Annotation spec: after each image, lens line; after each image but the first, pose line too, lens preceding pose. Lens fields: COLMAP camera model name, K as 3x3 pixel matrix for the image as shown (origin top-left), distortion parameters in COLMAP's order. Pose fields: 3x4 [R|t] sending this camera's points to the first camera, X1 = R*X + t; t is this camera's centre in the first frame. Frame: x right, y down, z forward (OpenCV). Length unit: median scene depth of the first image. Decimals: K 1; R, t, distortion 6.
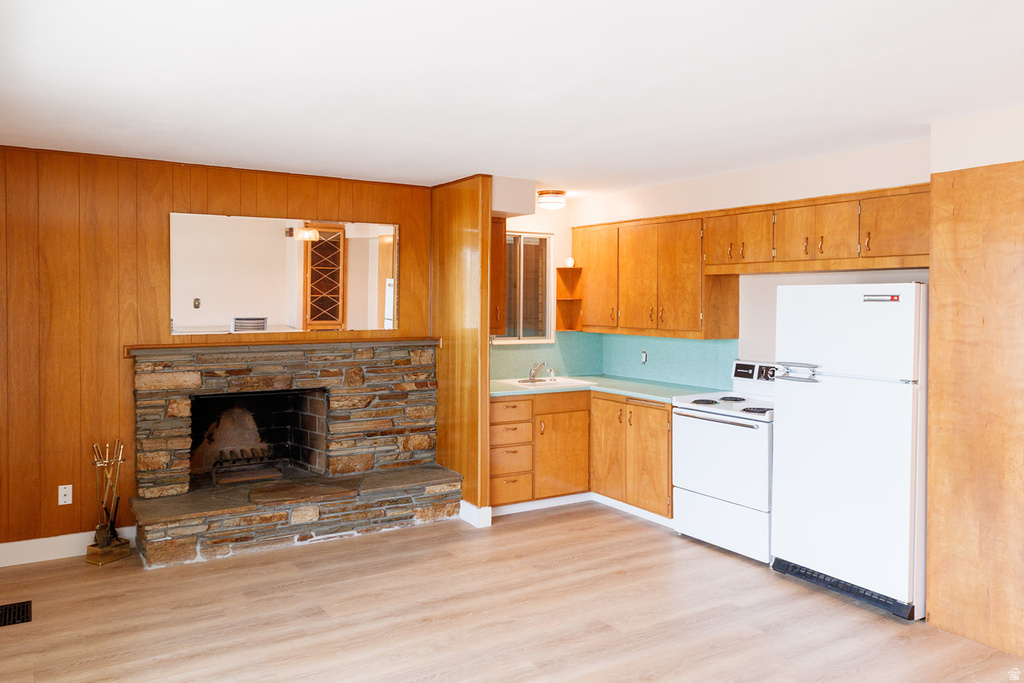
lens RADIAL K [[759.8, 0, 506.6], [0, 759.8, 317.5], [0, 0, 1]] dist [0.006245, -0.003940]
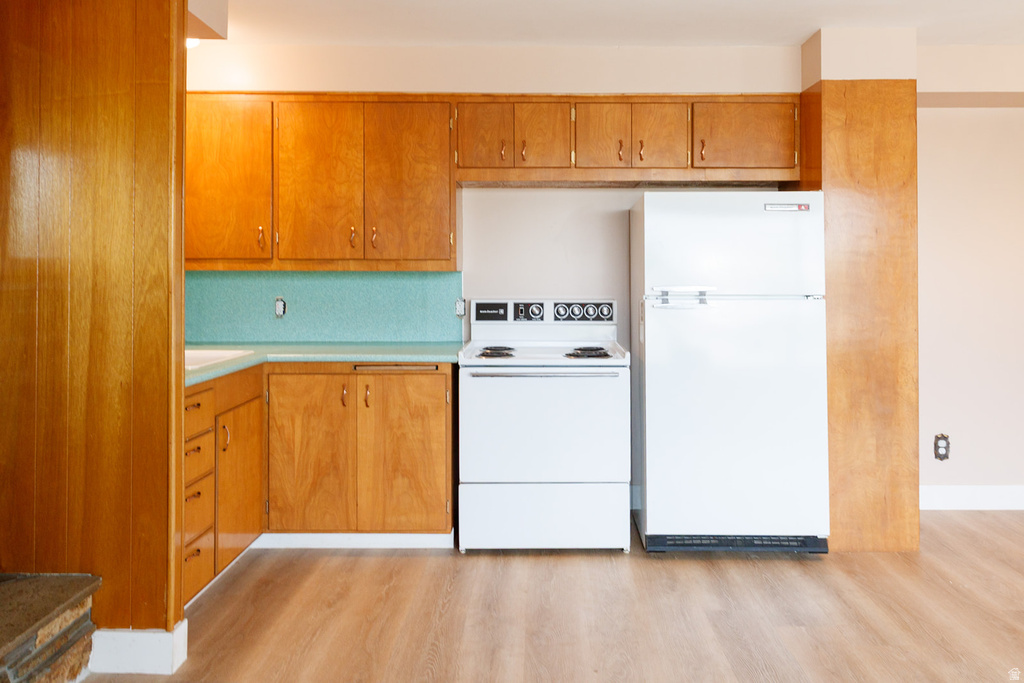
lens RADIAL K [[759.8, 0, 529.6], [0, 759.8, 269.1], [0, 0, 1]] dist [0.006245, -0.003940]
pose [[0.533957, 0.001391, 0.845510, -0.334191], [0.020597, 0.999680, -0.014652, 0.042185], [-0.845260, 0.025239, 0.533758, 0.594090]]
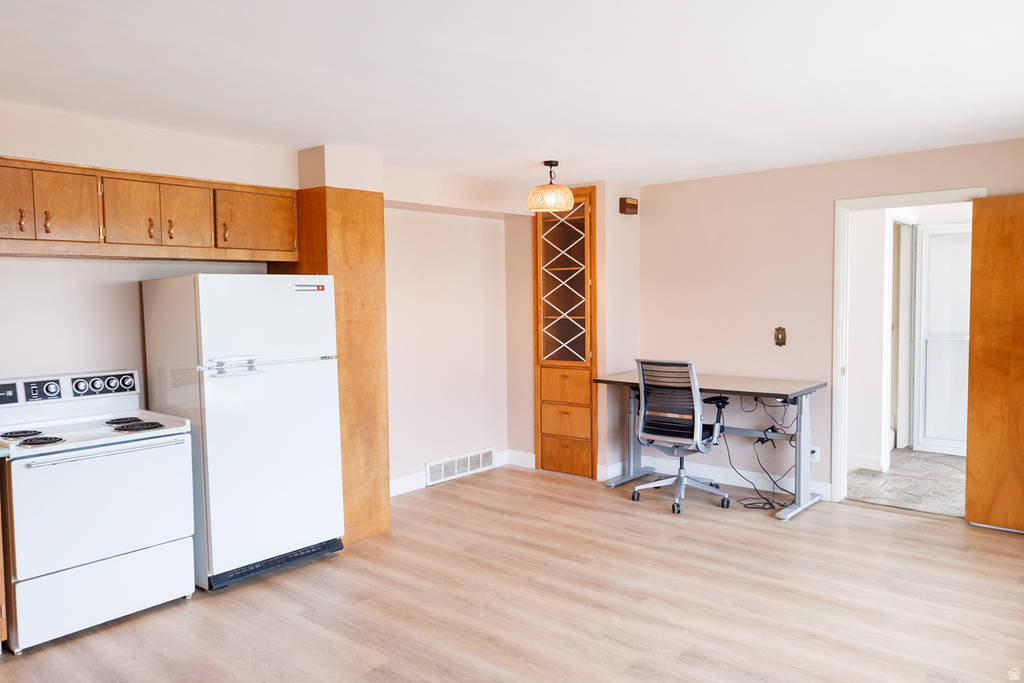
lens RADIAL K [[759.8, 0, 519.0], [0, 759.8, 339.9], [0, 0, 1]] dist [0.006245, -0.003940]
pose [[-0.319812, -0.062822, 0.945396, -0.525289], [0.028760, 0.996696, 0.075960, -0.019563], [-0.947045, 0.051483, -0.316948, 0.815859]]
